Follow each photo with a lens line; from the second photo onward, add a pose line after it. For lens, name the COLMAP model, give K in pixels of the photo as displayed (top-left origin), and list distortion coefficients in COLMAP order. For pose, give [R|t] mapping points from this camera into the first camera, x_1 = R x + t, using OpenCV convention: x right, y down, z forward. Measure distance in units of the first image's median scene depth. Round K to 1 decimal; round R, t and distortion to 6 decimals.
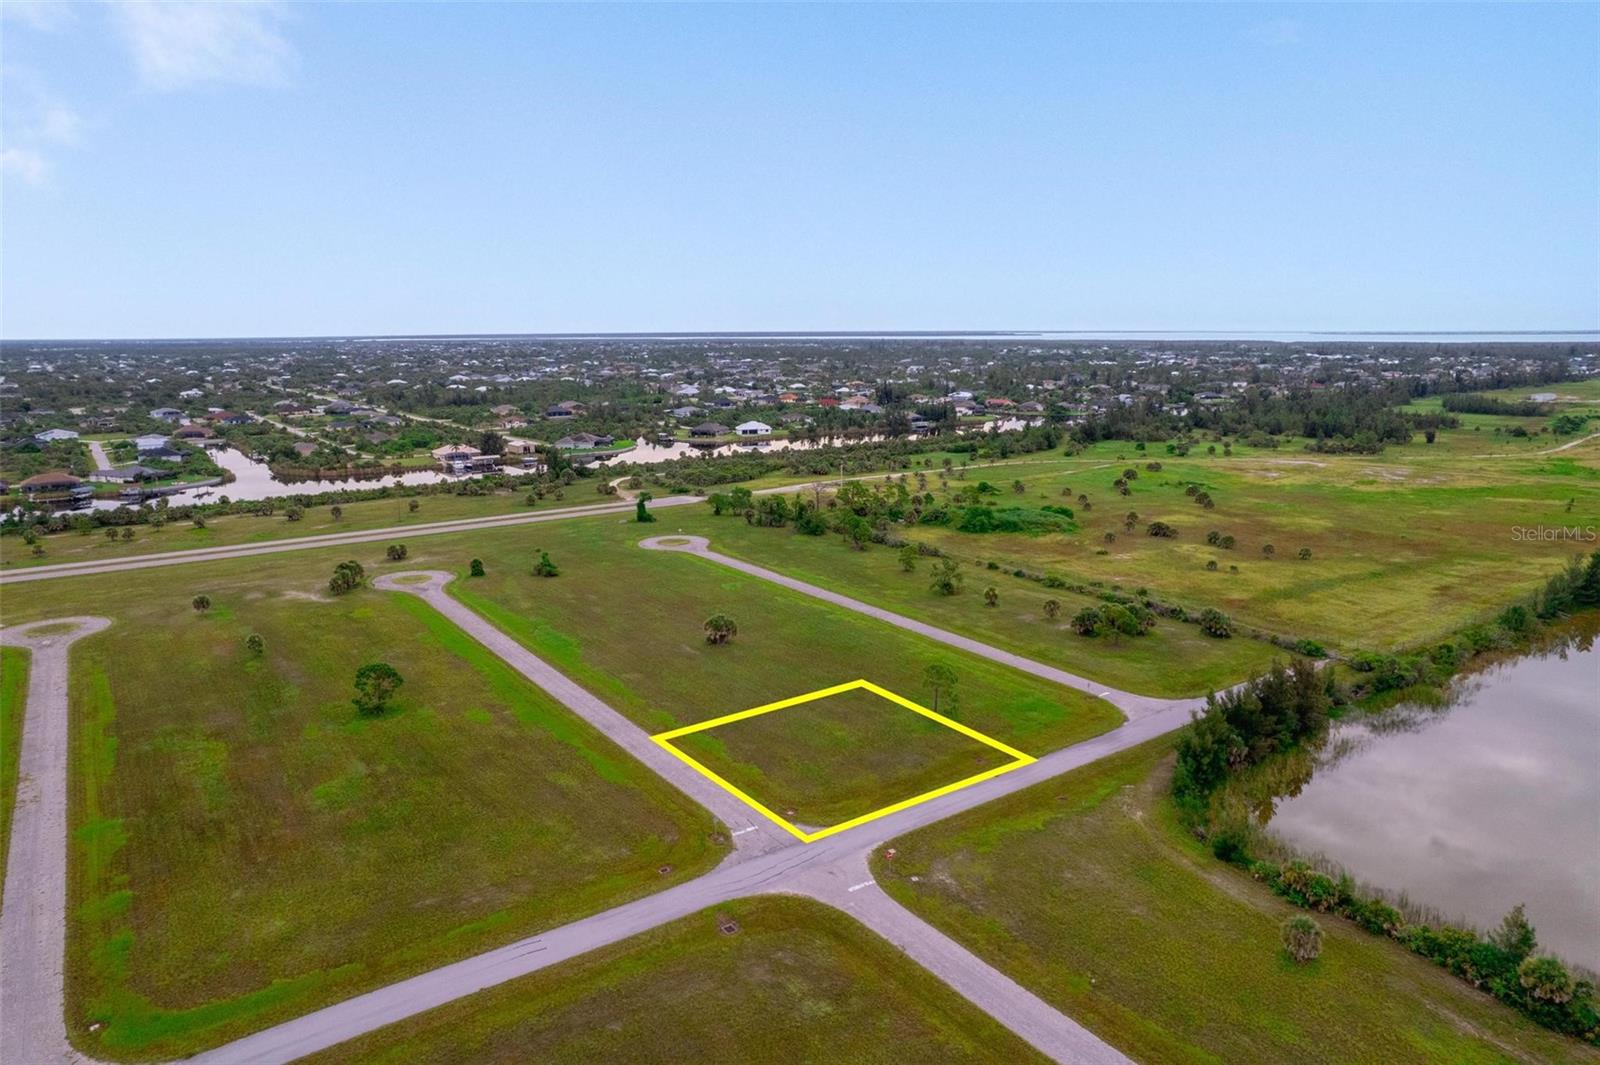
lens RADIAL K [[1020.3, 0, 800.9], [0, 1020.3, 552.9], [0, 0, 1]] dist [-0.068000, 0.070297]
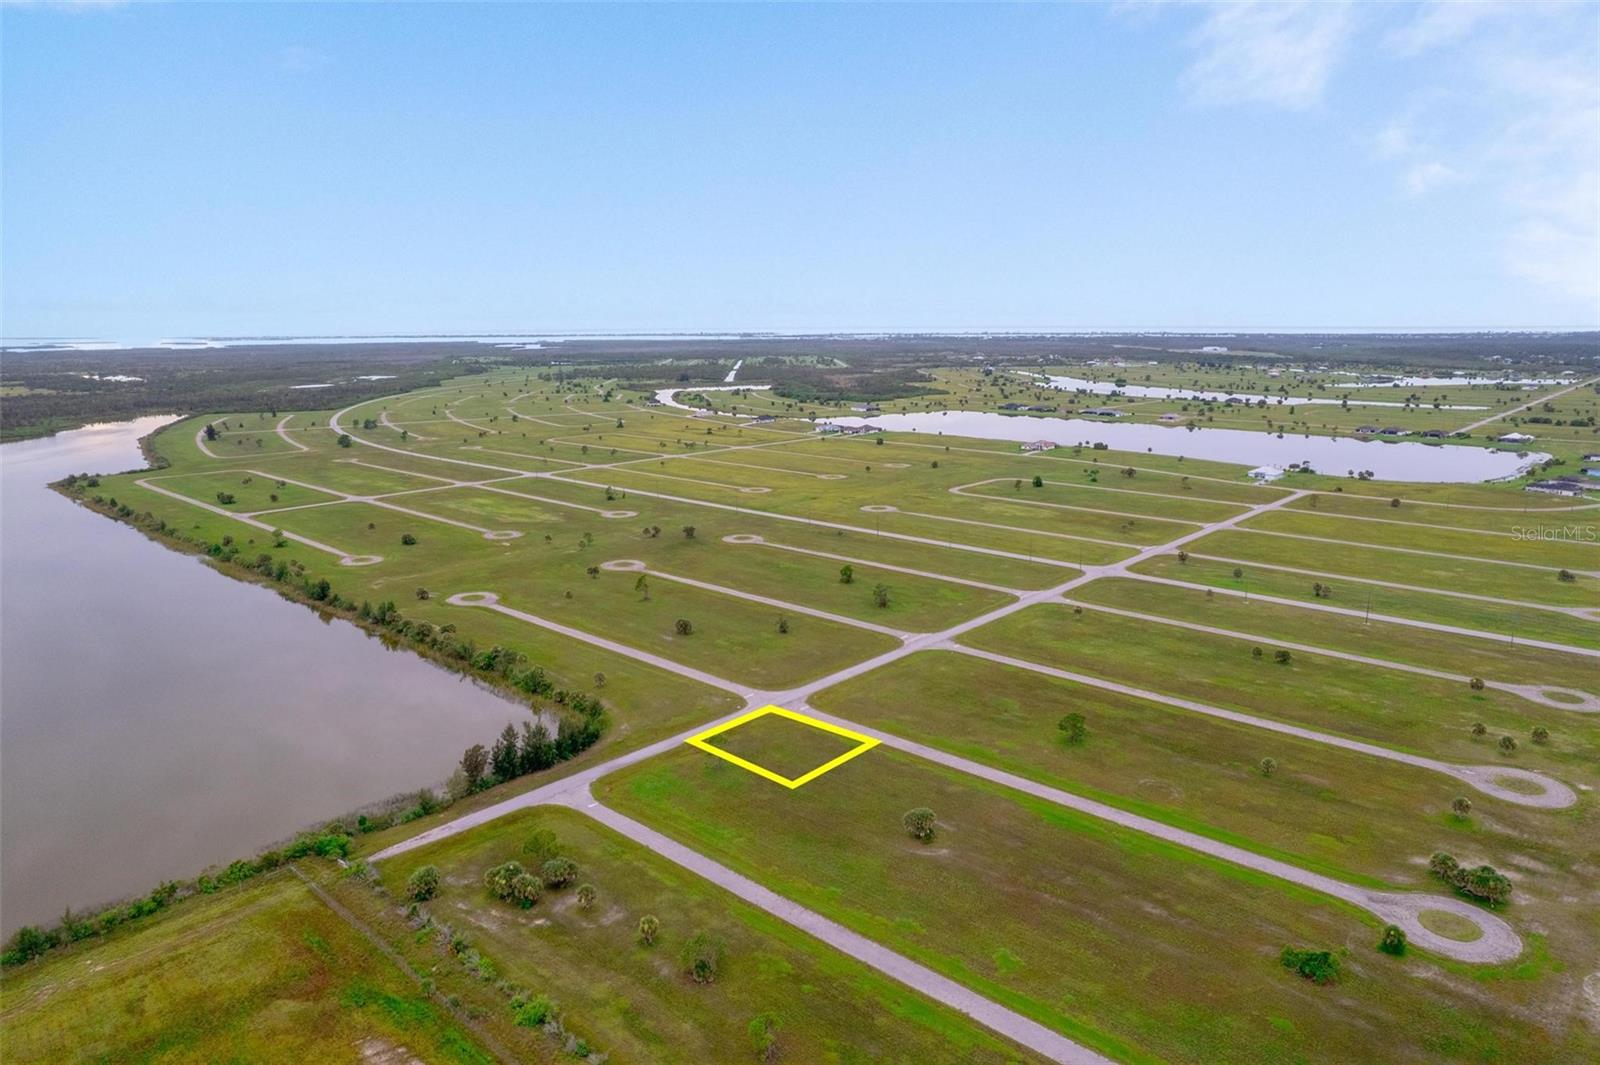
lens RADIAL K [[1022.6, 0, 800.0], [0, 1022.6, 532.5], [0, 0, 1]] dist [-0.034710, 0.001740]
pose [[-0.979387, 0.053520, -0.194771, 0.226950], [-0.031436, 0.912123, 0.408710, -0.609015], [0.199530, 0.406408, -0.891639, 1.731400]]
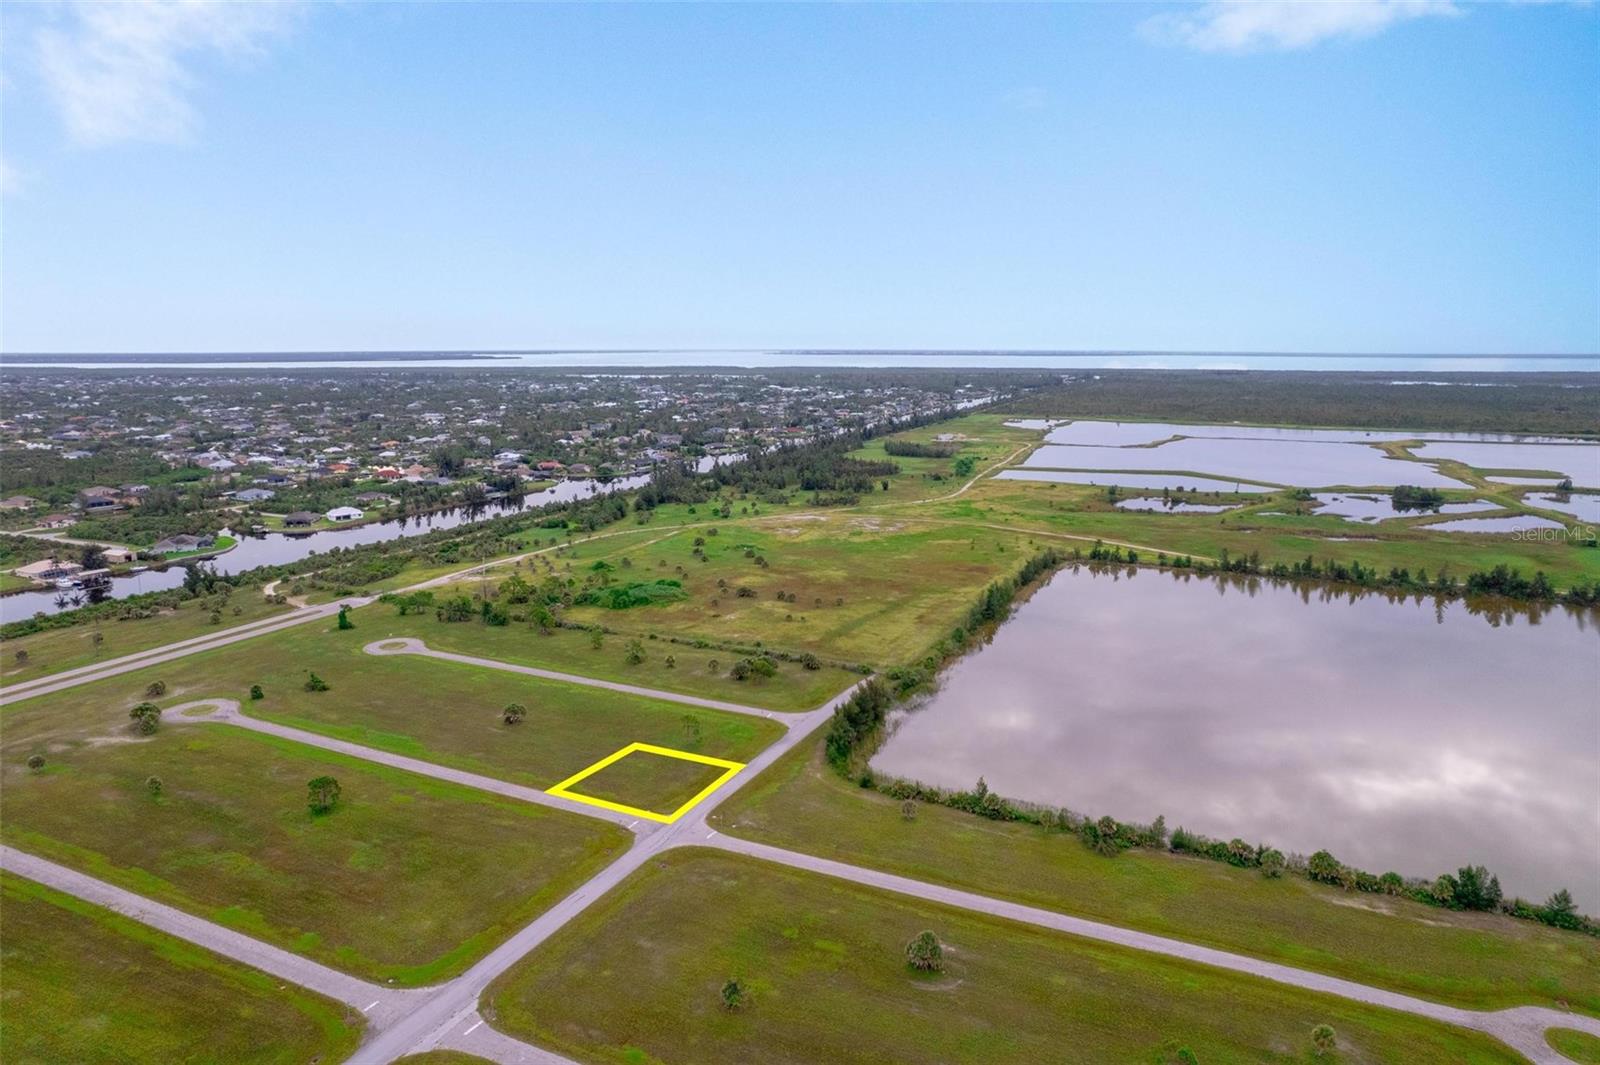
lens RADIAL K [[1020.3, 0, 800.9], [0, 1020.3, 552.9], [0, 0, 1]] dist [-0.068000, 0.070297]
pose [[0.878524, -0.090308, 0.469084, -0.364558], [0.098230, 0.995135, 0.007612, -0.118811], [-0.467489, 0.039391, 0.883121, -0.466550]]
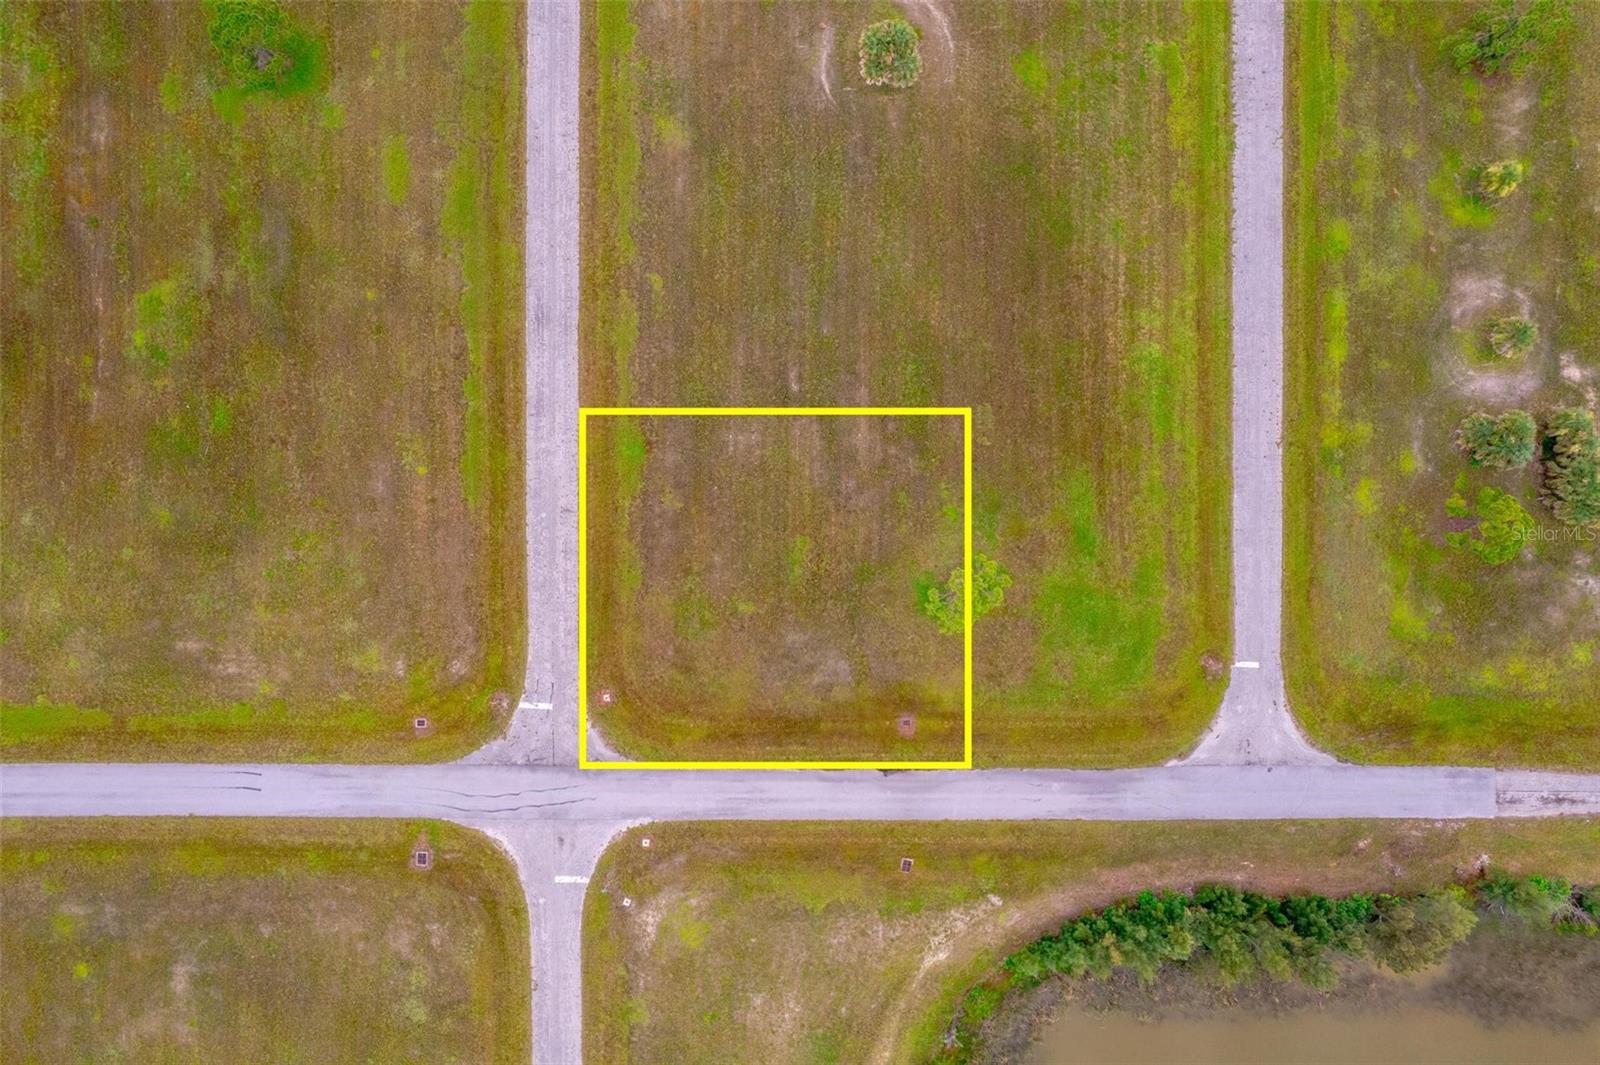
lens RADIAL K [[1020.3, 0, 800.9], [0, 1020.3, 552.9], [0, 0, 1]] dist [-0.068000, 0.070297]
pose [[0.812901, 0.582349, 0.007902, 0.026571], [-0.127186, 0.164266, 0.978182, -0.365199], [0.568345, -0.796170, 0.207598, 0.637206]]
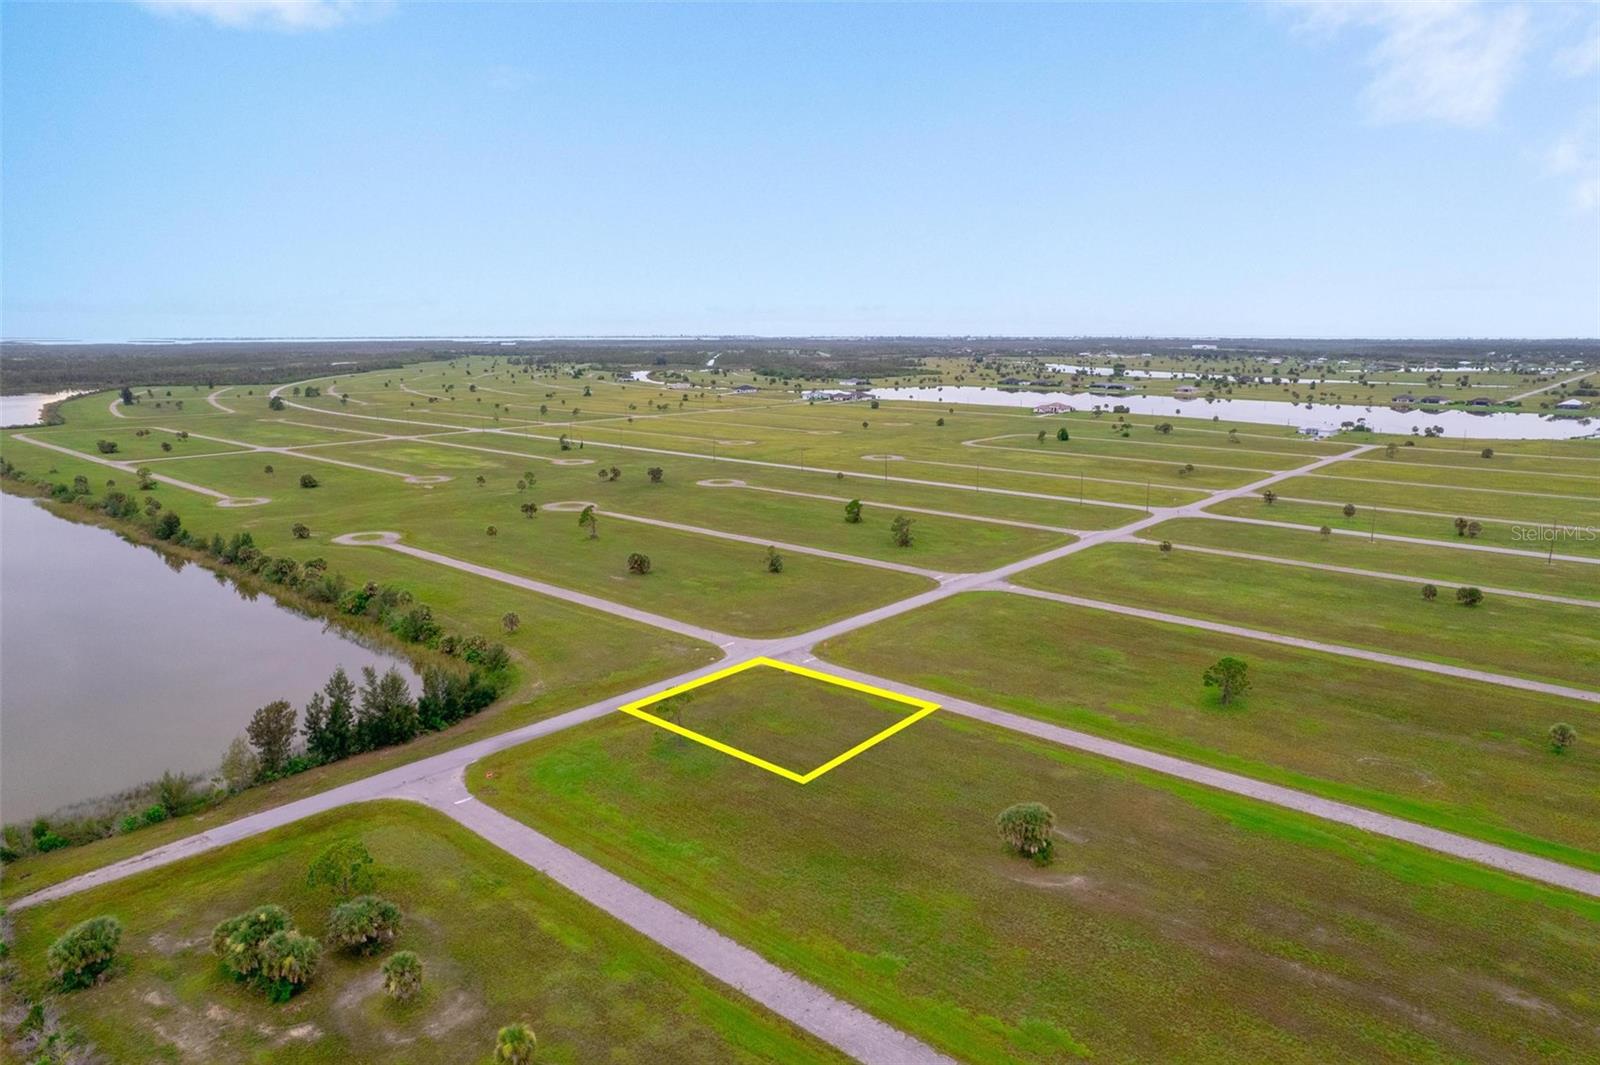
lens RADIAL K [[1020.3, 0, 800.9], [0, 1020.3, 552.9], [0, 0, 1]] dist [-0.068000, 0.070297]
pose [[-0.975329, 0.053469, -0.214183, 0.166838], [-0.042283, 0.907015, 0.418971, -0.308140], [0.216670, 0.417691, -0.882377, 1.377376]]
